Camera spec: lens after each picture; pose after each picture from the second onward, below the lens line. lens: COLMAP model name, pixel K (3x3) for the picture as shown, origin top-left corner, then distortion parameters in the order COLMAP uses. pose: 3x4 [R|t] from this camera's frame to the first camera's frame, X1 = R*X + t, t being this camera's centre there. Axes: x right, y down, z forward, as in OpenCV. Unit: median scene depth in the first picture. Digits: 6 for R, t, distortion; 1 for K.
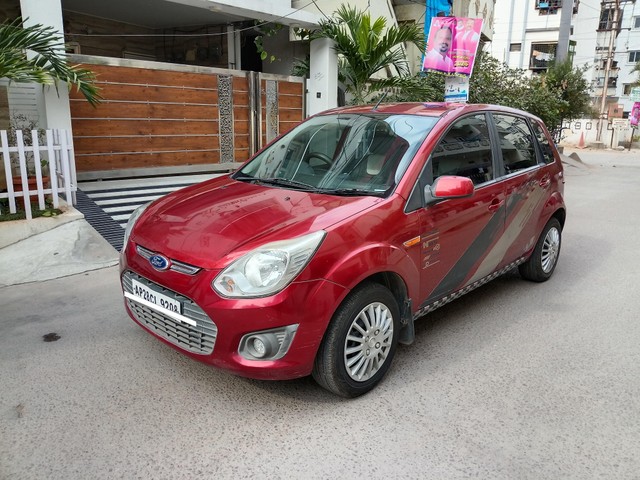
lens RADIAL K [[492.9, 0, 316.4], [0, 492.9, 240.1], [0, 0, 1]] dist [0.016966, -0.032536]
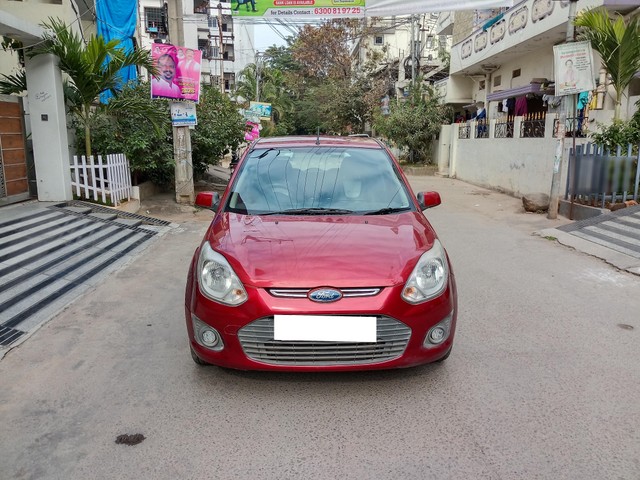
lens RADIAL K [[492.9, 0, 318.9], [0, 492.9, 242.3], [0, 0, 1]] dist [0.016966, -0.032536]
pose [[0.695046, -0.164837, 0.699814, -0.390615], [0.179752, 0.982291, 0.052846, -0.049455], [-0.696132, 0.089062, 0.712368, 0.085939]]
